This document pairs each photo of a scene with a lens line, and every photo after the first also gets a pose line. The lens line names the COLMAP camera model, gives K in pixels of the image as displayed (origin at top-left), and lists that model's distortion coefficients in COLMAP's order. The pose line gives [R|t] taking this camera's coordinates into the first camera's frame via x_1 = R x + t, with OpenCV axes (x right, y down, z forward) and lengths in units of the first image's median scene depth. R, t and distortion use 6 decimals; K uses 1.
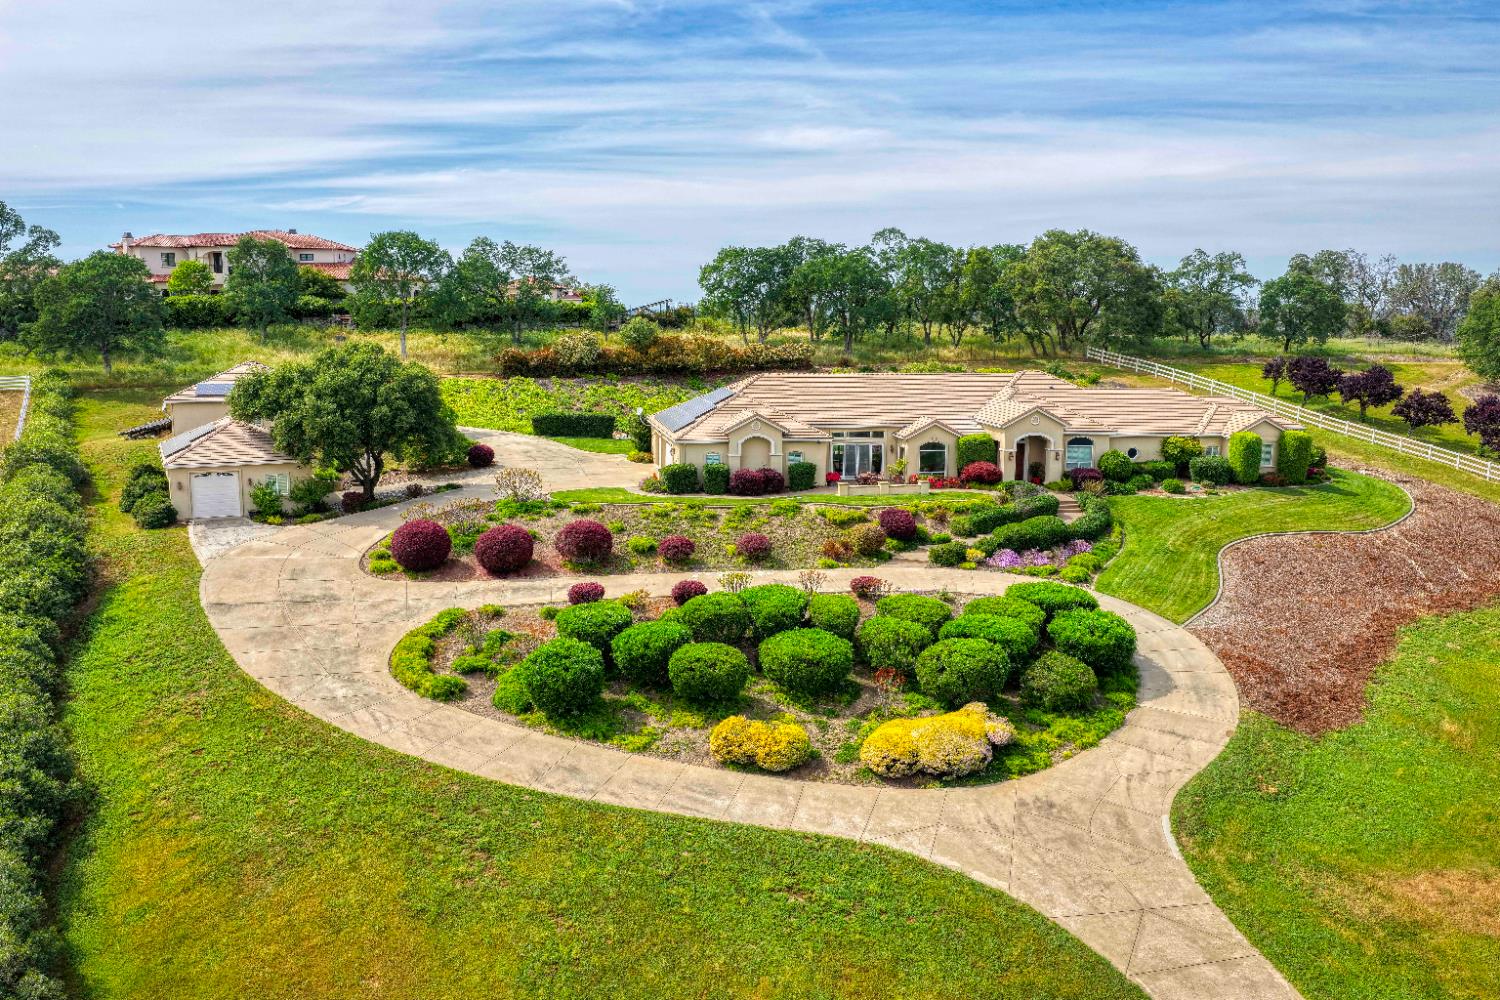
lens RADIAL K [[1220.8, 0, 750.0], [0, 1220.8, 500.0], [0, 0, 1]] dist [0.000584, -0.003620]
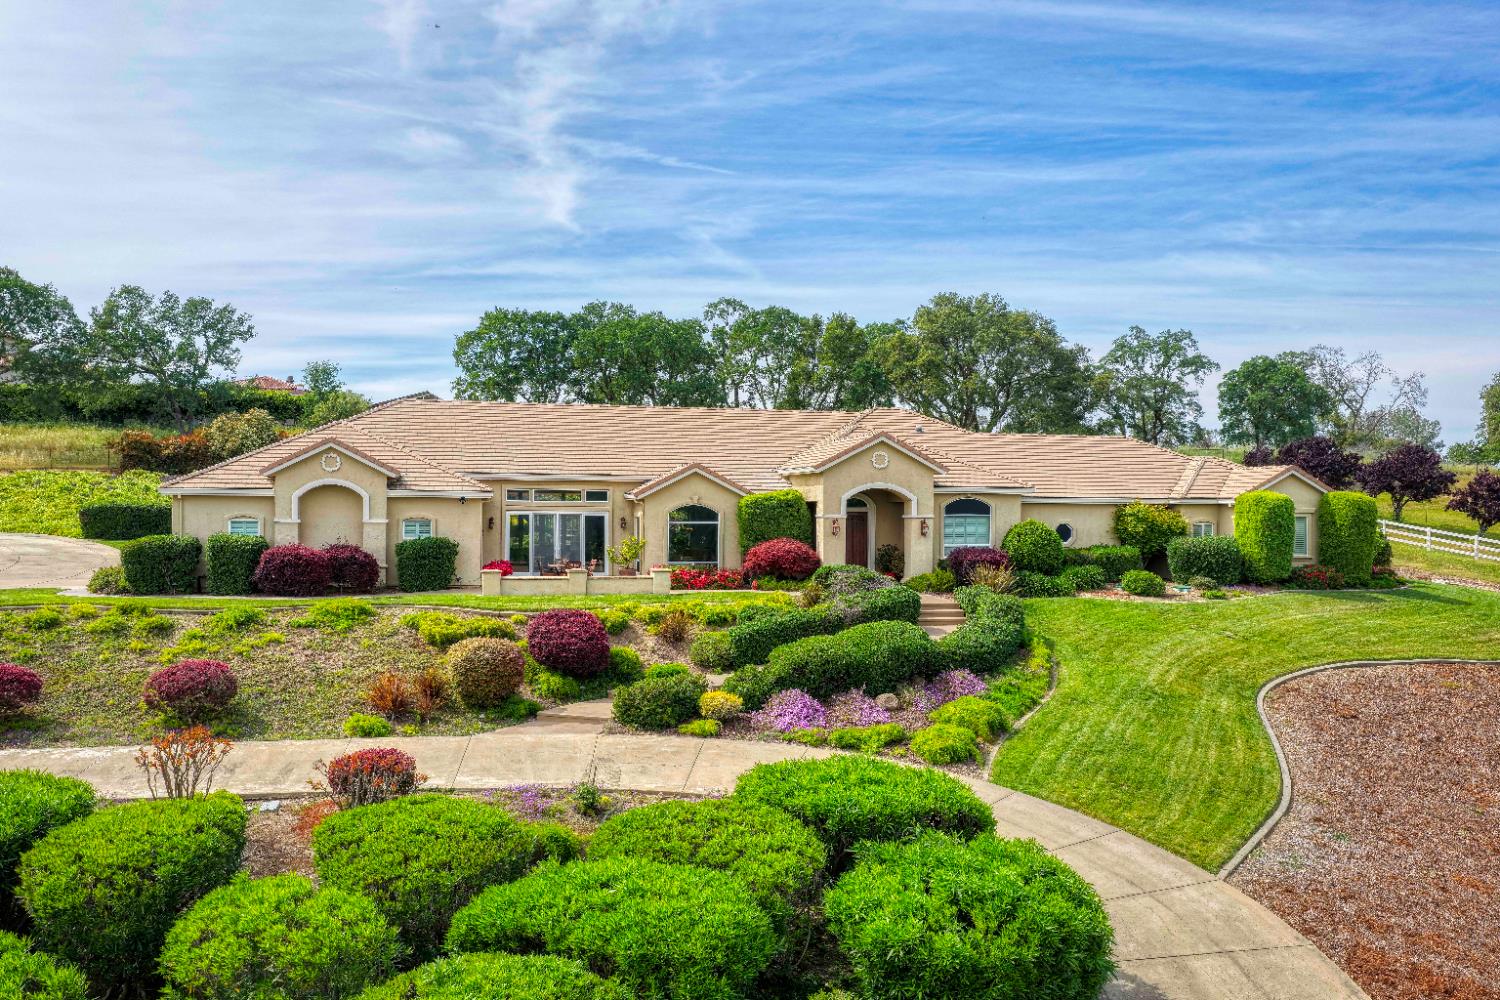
lens RADIAL K [[1220.8, 0, 750.0], [0, 1220.8, 500.0], [0, 0, 1]] dist [0.000584, -0.003620]
pose [[0.998496, -0.001145, 0.054804, 0.150239], [0.010272, 0.985982, -0.166533, 0.040409], [-0.053845, 0.166846, 0.984512, 0.490551]]
